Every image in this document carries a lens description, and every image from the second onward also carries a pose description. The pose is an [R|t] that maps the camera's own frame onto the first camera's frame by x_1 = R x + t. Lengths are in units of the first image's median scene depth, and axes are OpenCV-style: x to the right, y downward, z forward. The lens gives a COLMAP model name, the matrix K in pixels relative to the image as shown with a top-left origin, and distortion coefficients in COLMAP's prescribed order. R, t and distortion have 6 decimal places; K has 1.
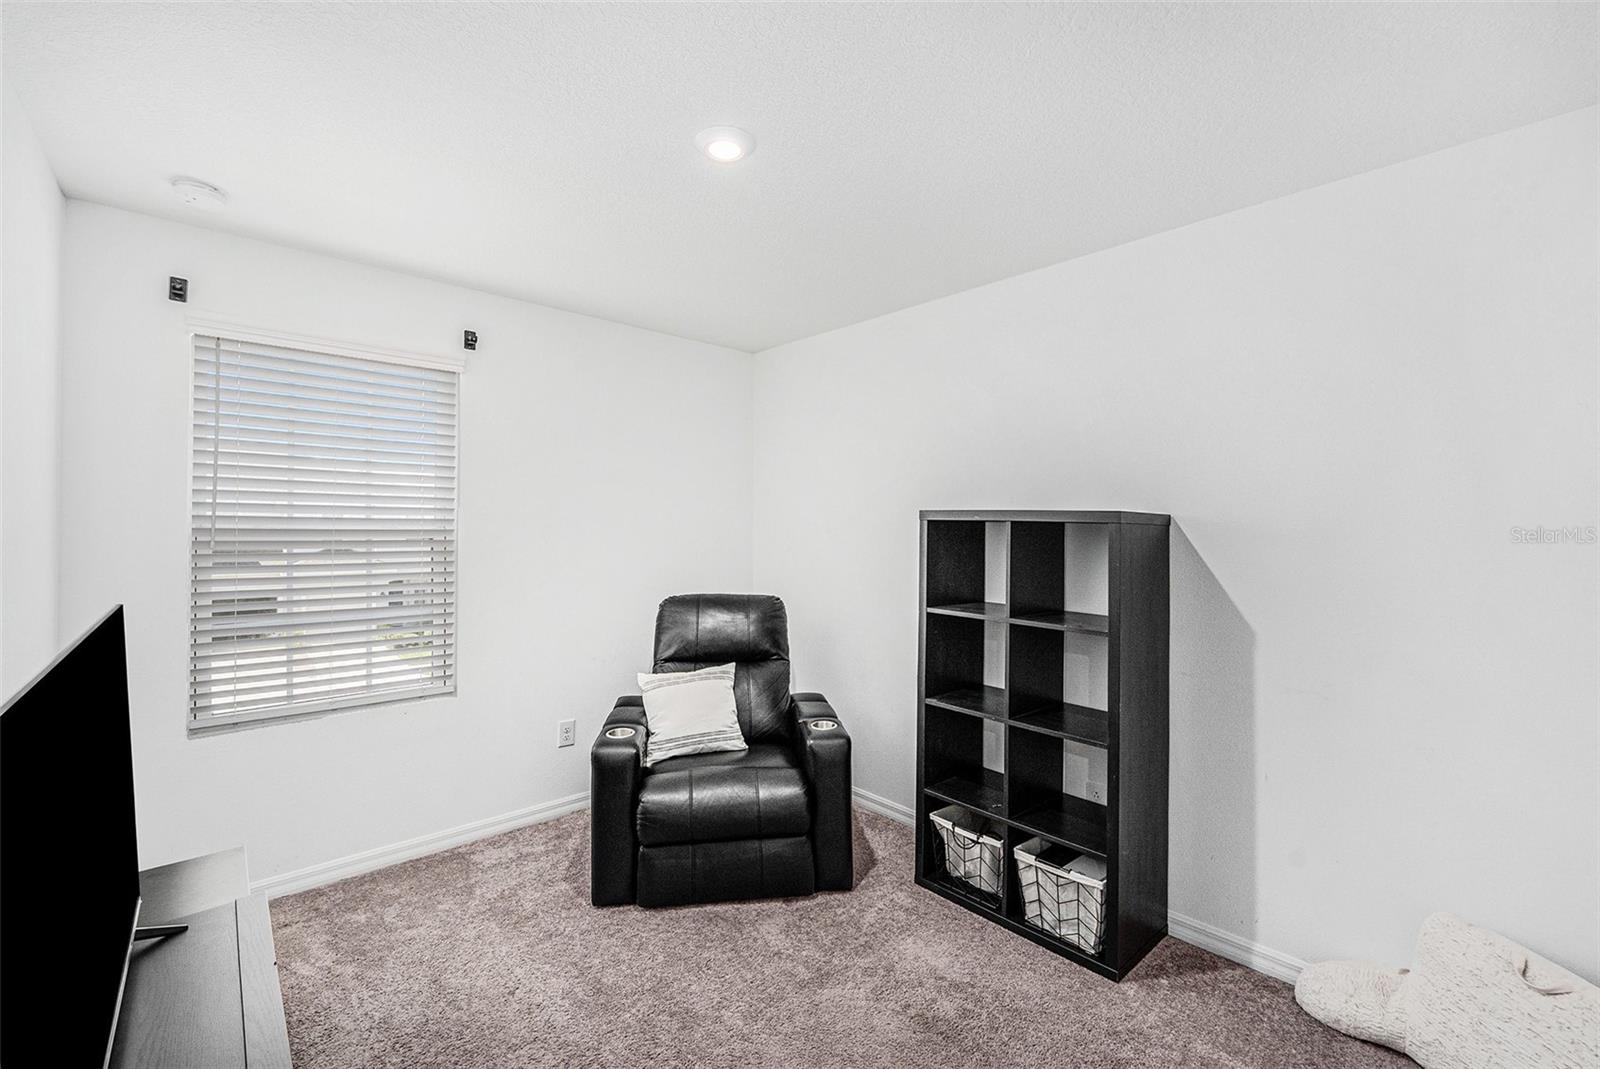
lens RADIAL K [[659.0, 0, 800.0], [0, 659.0, 534.5], [0, 0, 1]] dist [-0.034303, 0.000088]
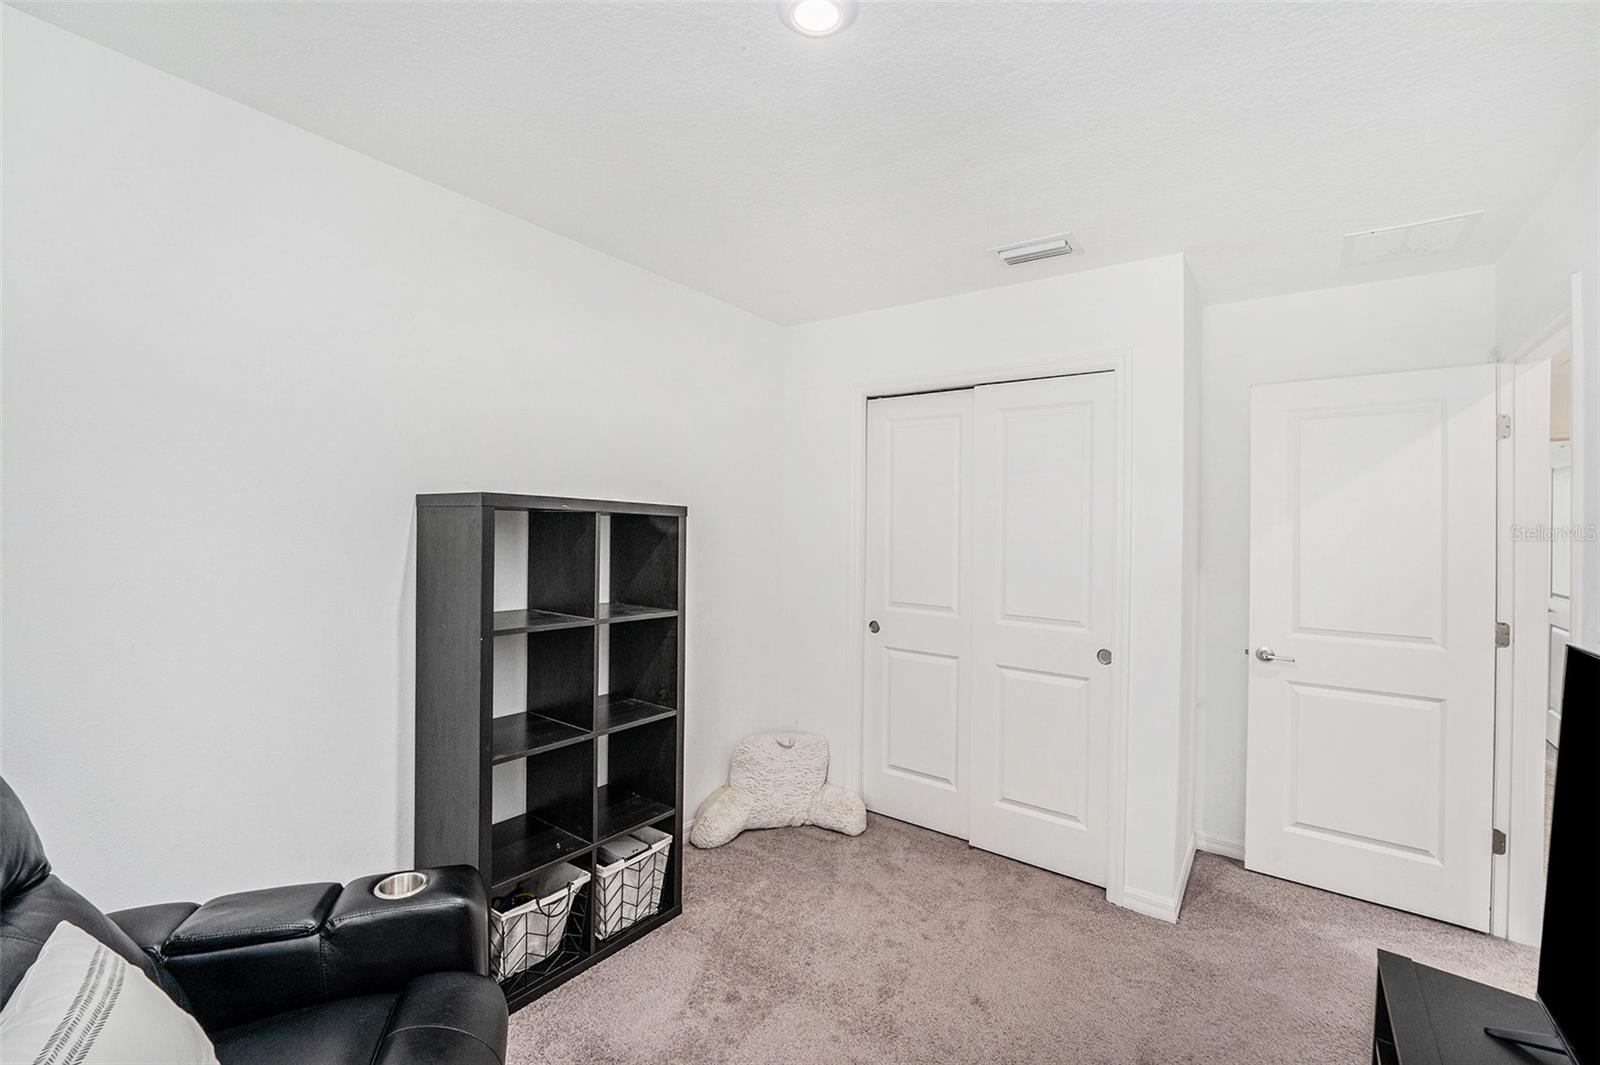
lens RADIAL K [[663.9, 0, 826.5], [0, 663.9, 515.0], [0, 0, 1]] dist [-0.014999, 0.000097]
pose [[-0.213452, -0.002504, 0.976950, -0.644167], [-0.015901, 0.999873, -0.000911, -0.019396], [-0.976824, -0.015729, -0.213464, 0.899460]]
